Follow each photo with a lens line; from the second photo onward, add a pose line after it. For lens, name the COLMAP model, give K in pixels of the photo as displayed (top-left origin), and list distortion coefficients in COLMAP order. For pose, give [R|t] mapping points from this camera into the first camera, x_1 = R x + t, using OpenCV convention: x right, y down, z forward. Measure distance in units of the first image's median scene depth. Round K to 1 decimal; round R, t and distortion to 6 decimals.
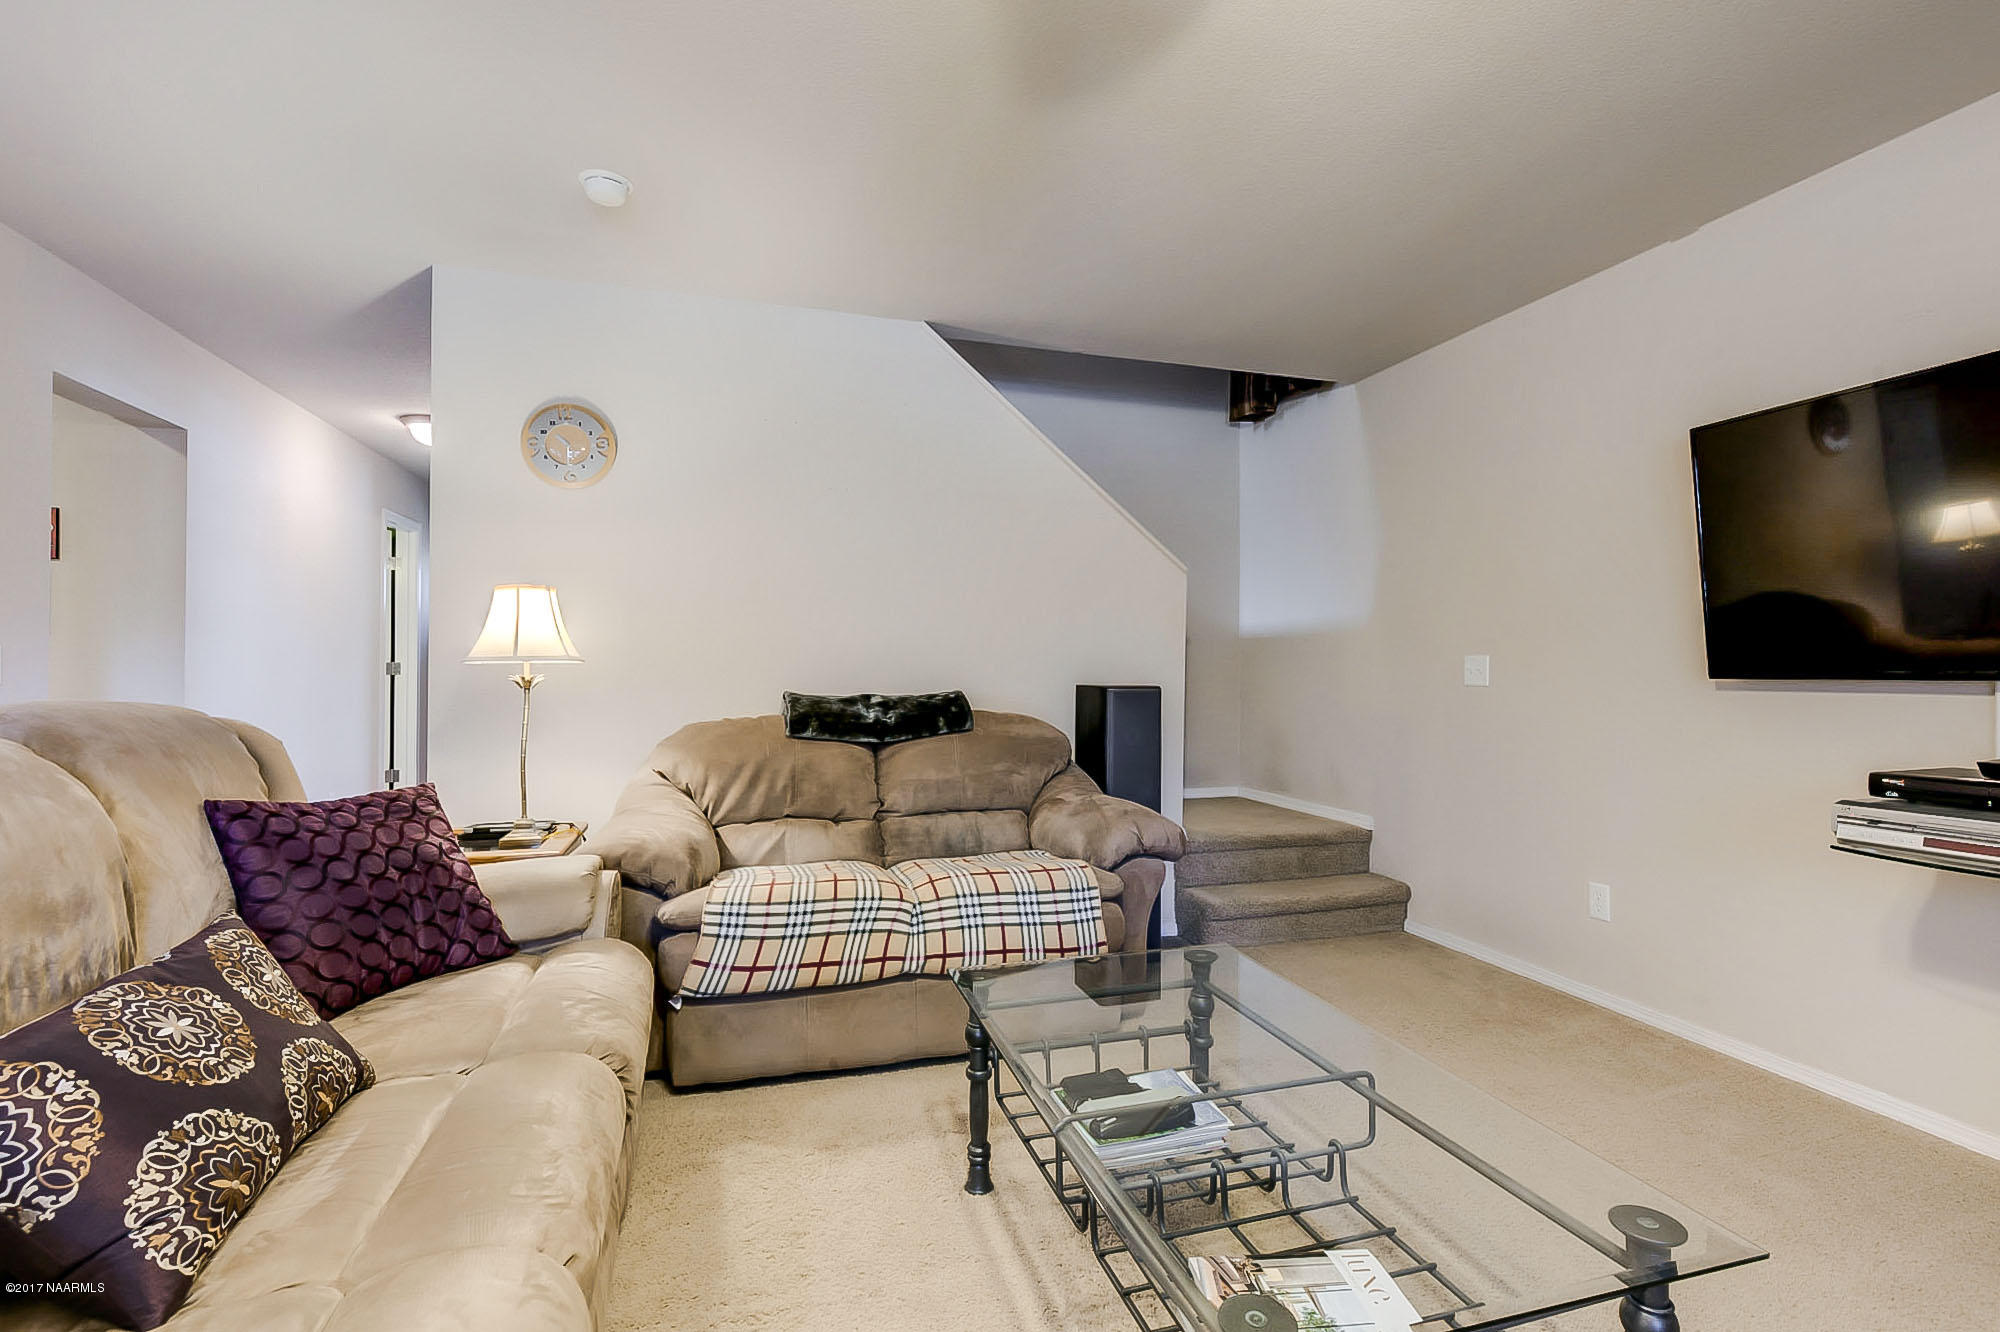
lens RADIAL K [[904.3, 0, 993.4], [0, 904.3, 659.6], [0, 0, 1]] dist [0.002408, -0.001020]
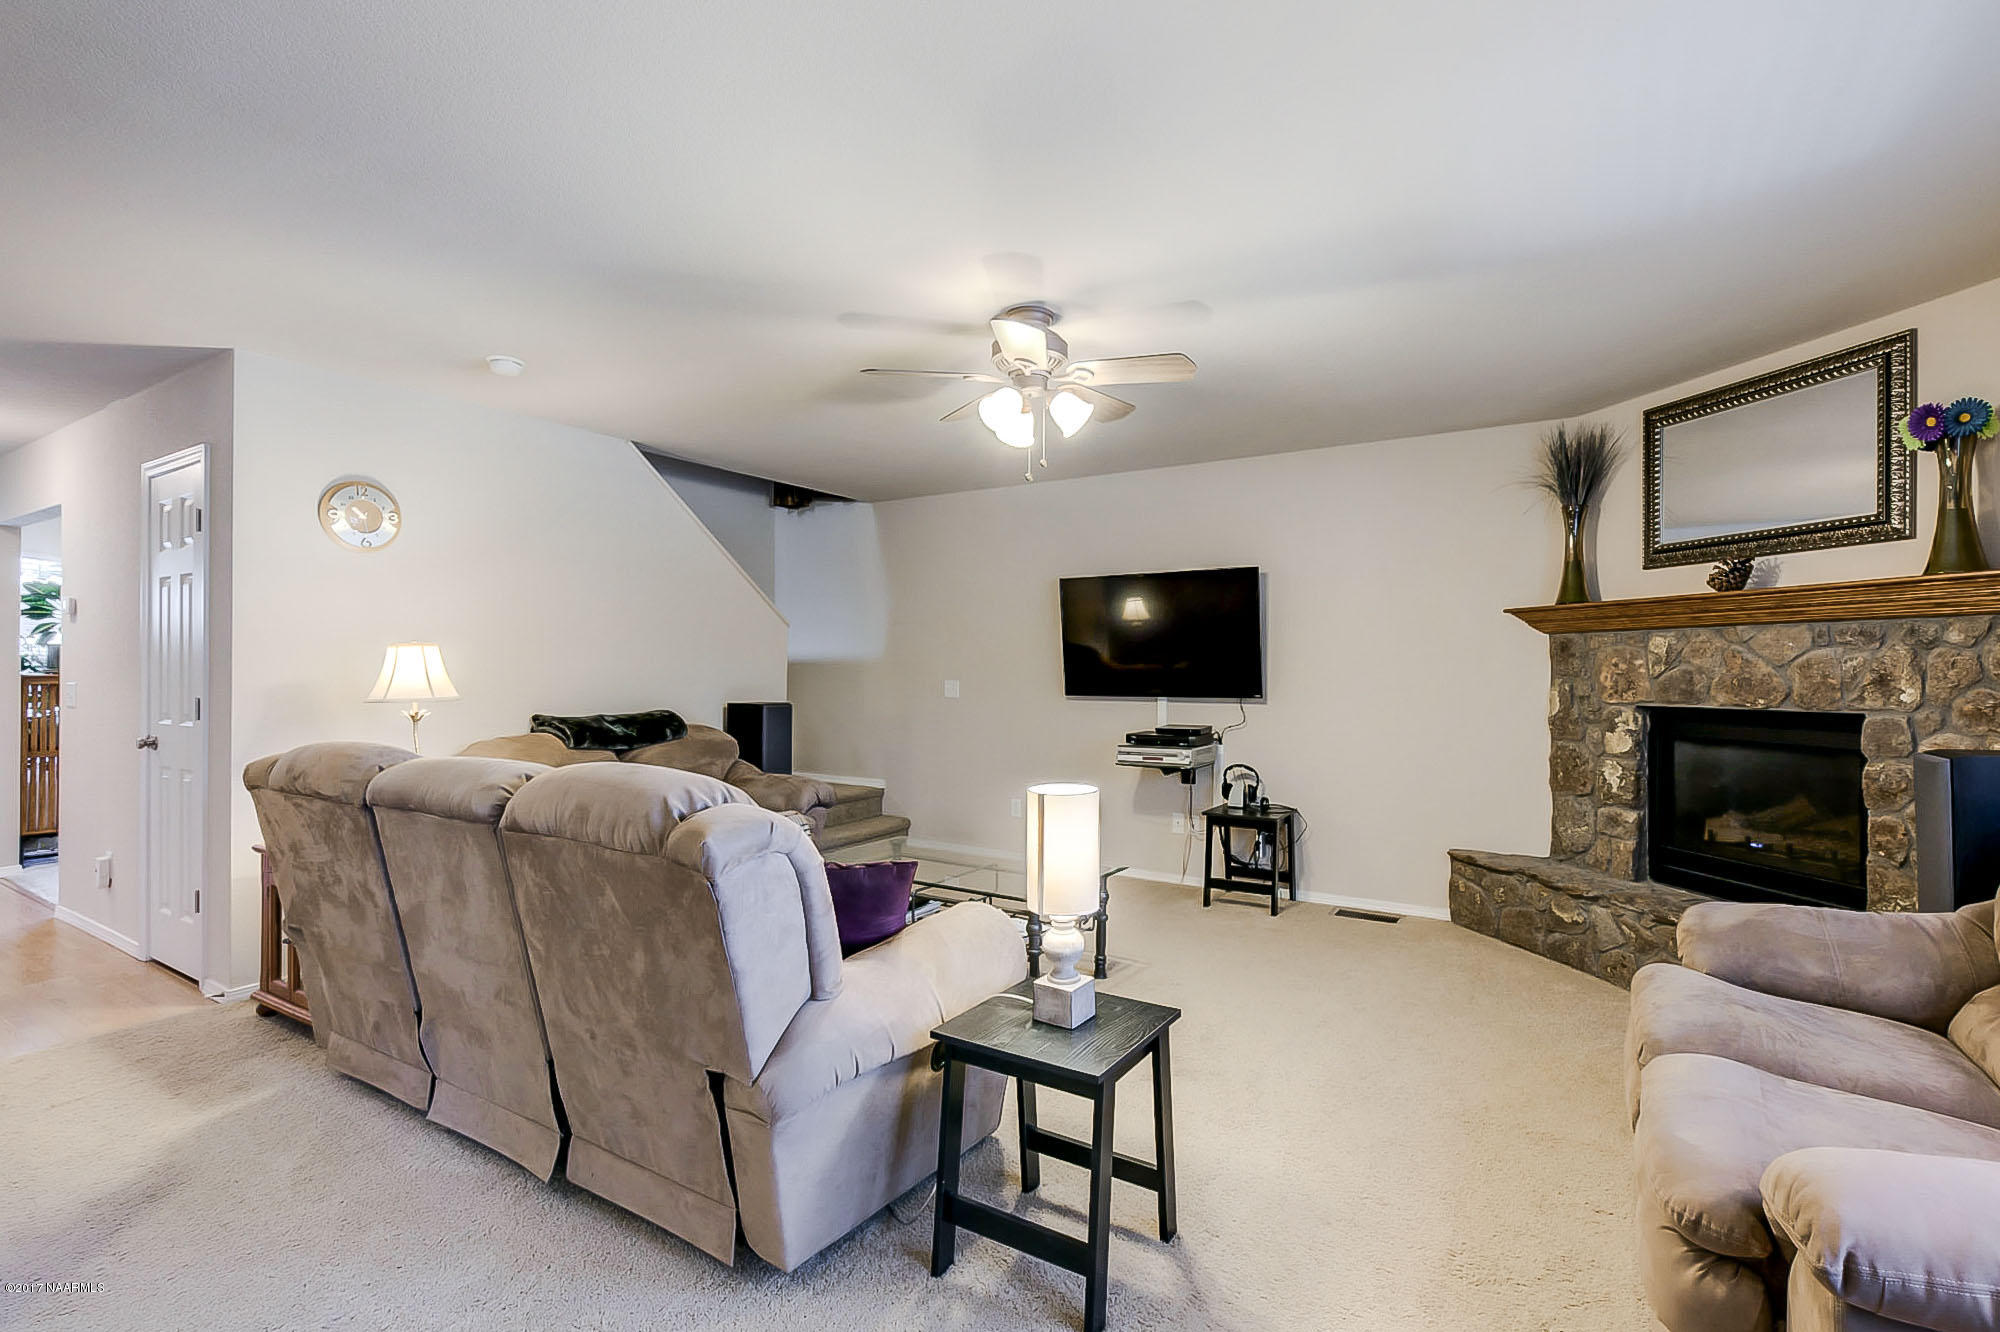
lens RADIAL K [[904.3, 0, 998.4], [0, 904.3, 658.0], [0, 0, 1]] dist [0.002408, -0.001020]
pose [[0.765439, 0.006420, 0.643476, -0.546978], [-0.007654, 0.999970, -0.000872, -0.049140], [-0.643463, -0.004258, 0.765465, -0.416203]]
